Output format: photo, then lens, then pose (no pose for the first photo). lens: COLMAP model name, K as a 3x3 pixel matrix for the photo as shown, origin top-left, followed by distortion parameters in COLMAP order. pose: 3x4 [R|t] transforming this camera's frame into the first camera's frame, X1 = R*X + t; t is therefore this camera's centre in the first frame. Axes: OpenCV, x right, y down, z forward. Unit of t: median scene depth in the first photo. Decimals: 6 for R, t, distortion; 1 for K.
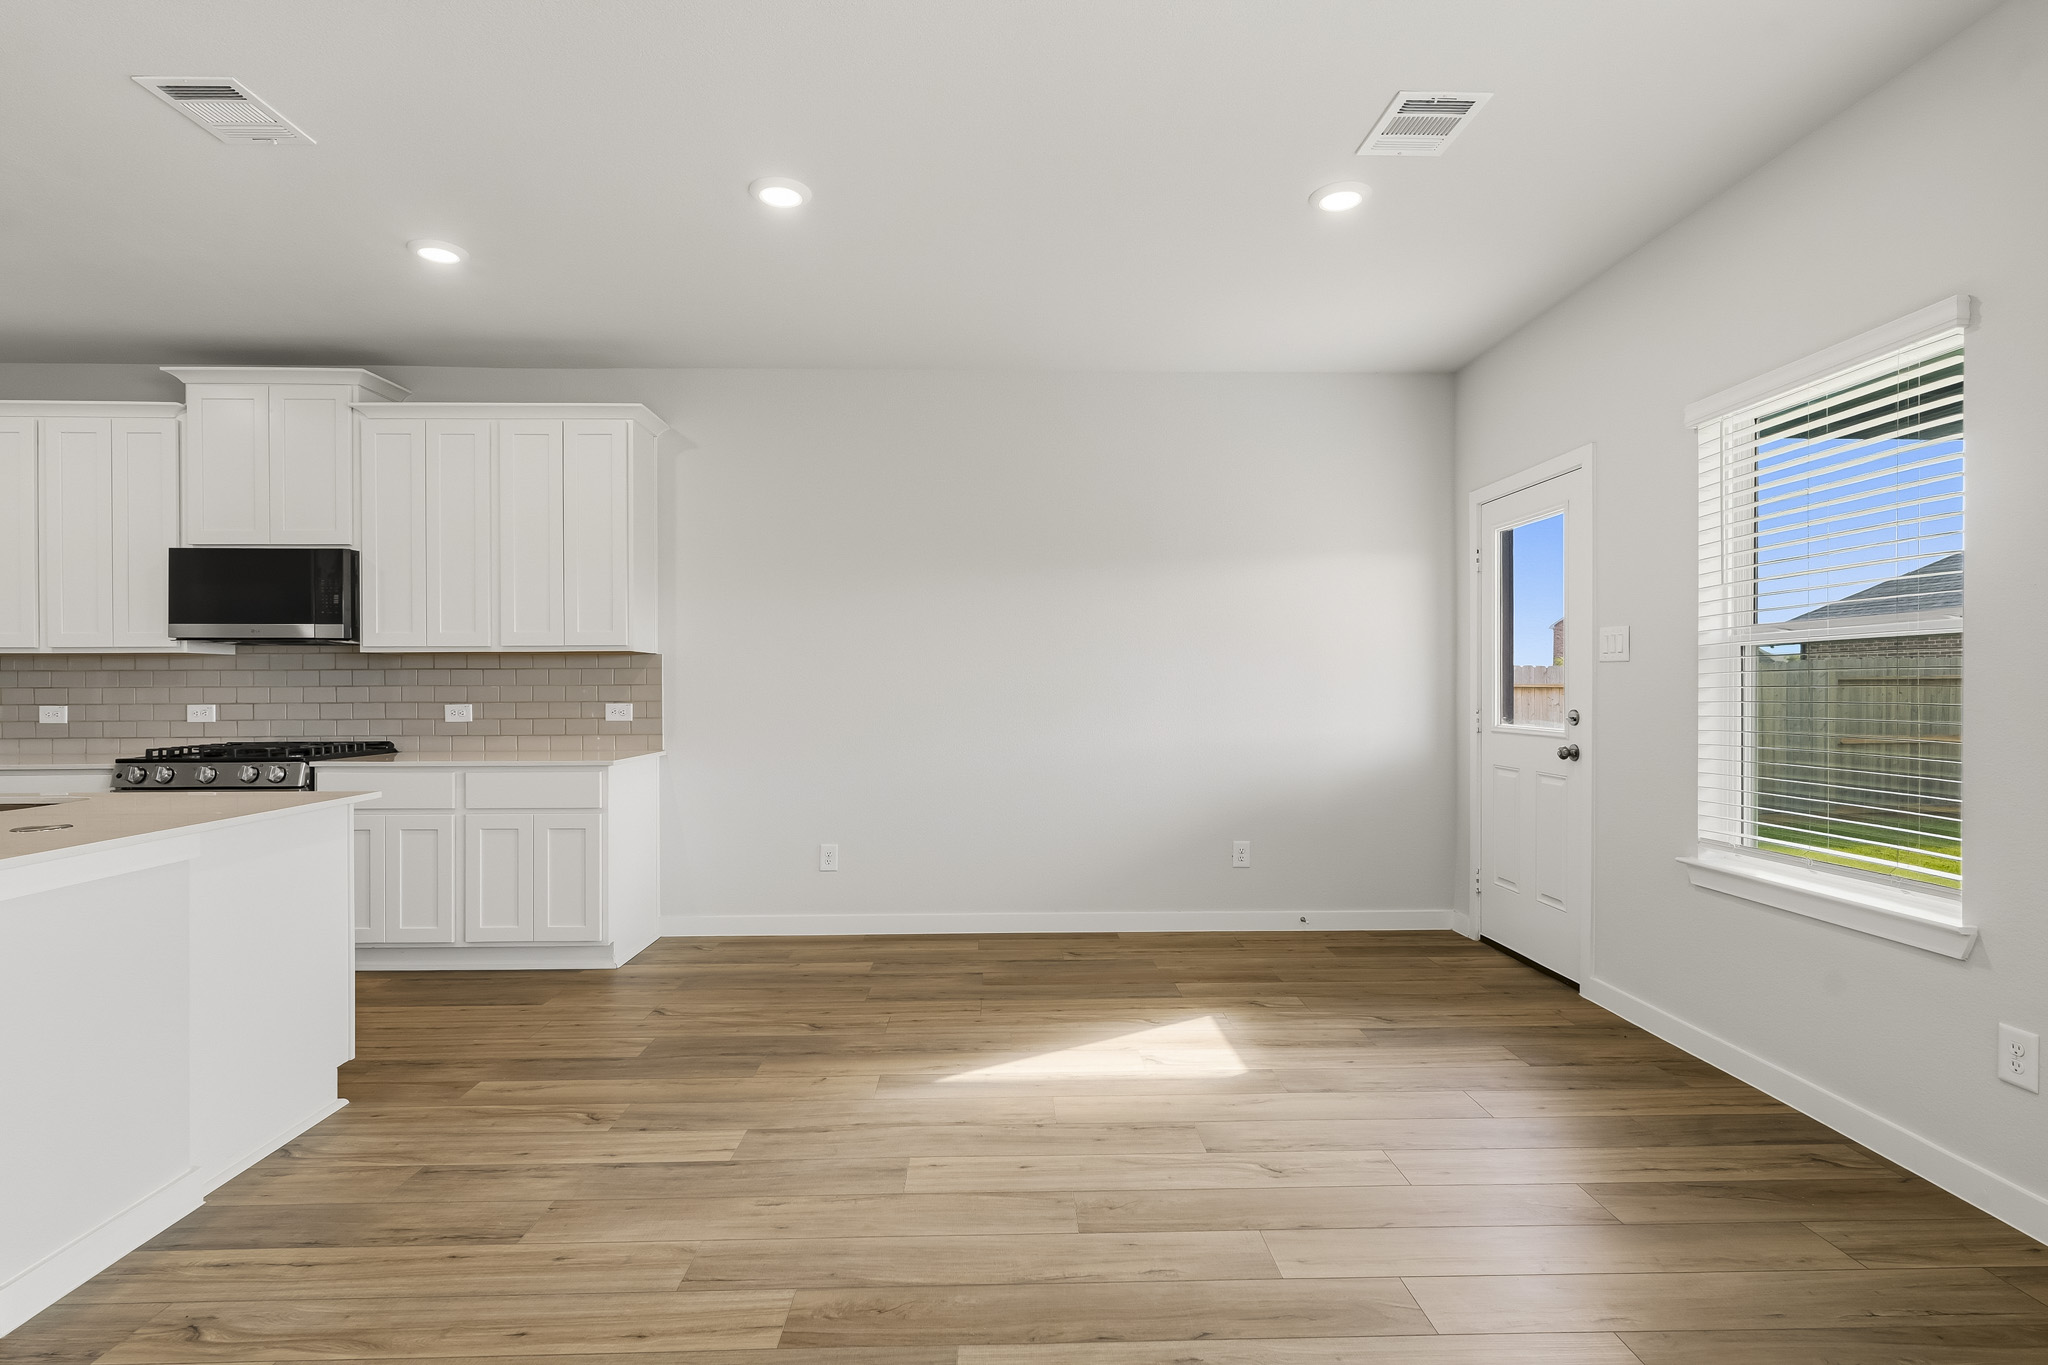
lens RADIAL K [[973.2, 0, 1049.0], [0, 973.2, 679.2], [0, 0, 1]] dist [-0.001914, 0.001960]
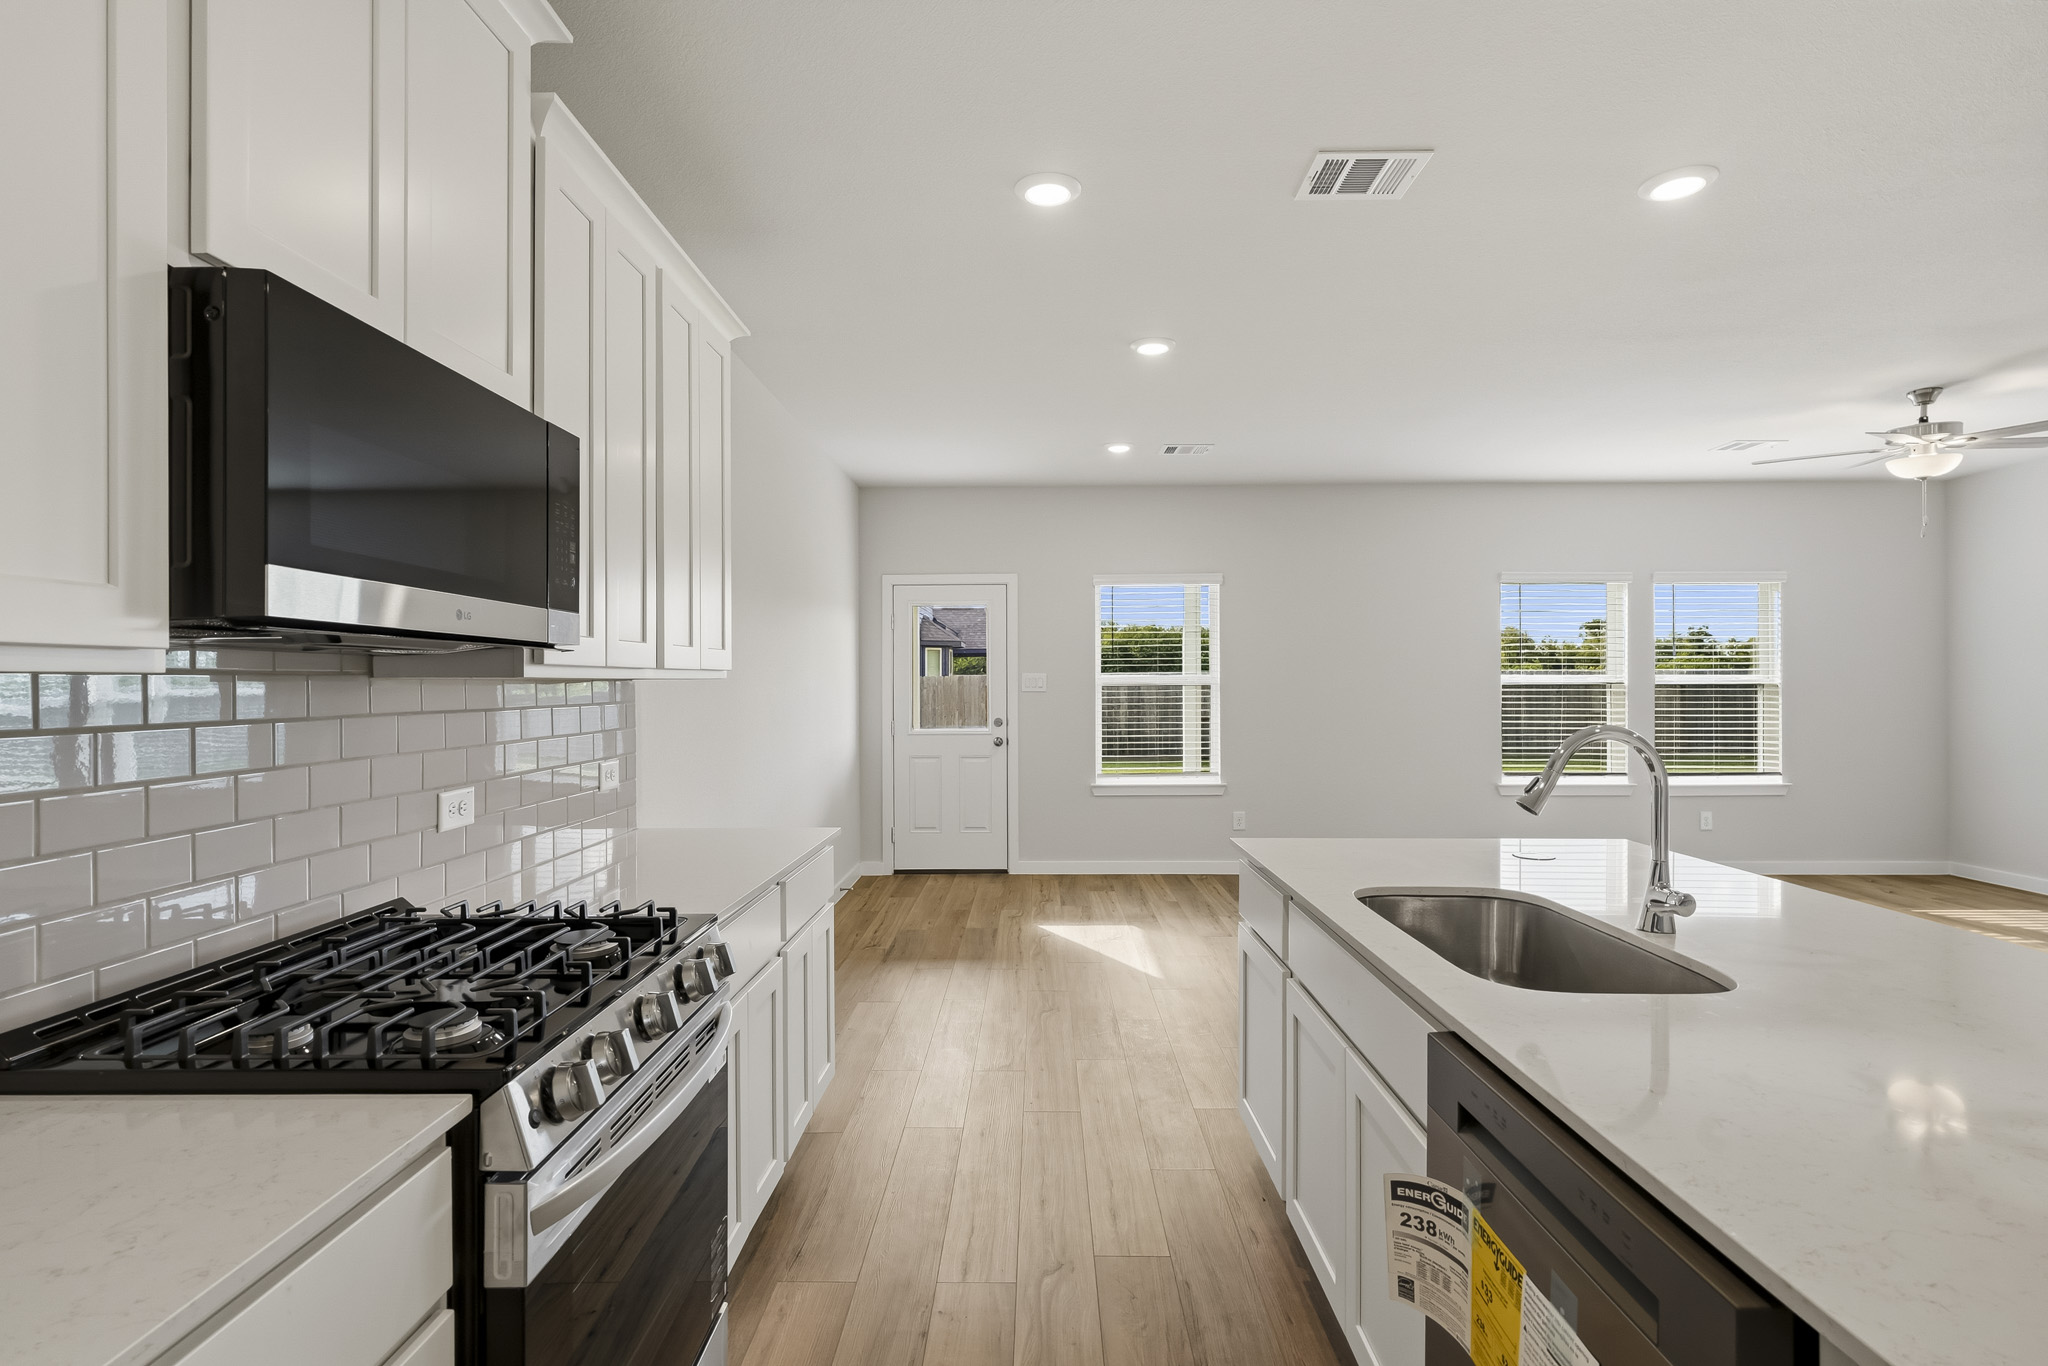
lens RADIAL K [[973.2, 0, 1017.5], [0, 973.2, 691.7], [0, 0, 1]] dist [-0.001914, 0.001960]
pose [[0.049512, -0.004783, 0.998762, -1.346705], [0.000466, 0.999989, 0.004765, -0.026650], [-0.998773, 0.000230, 0.049513, 0.935376]]
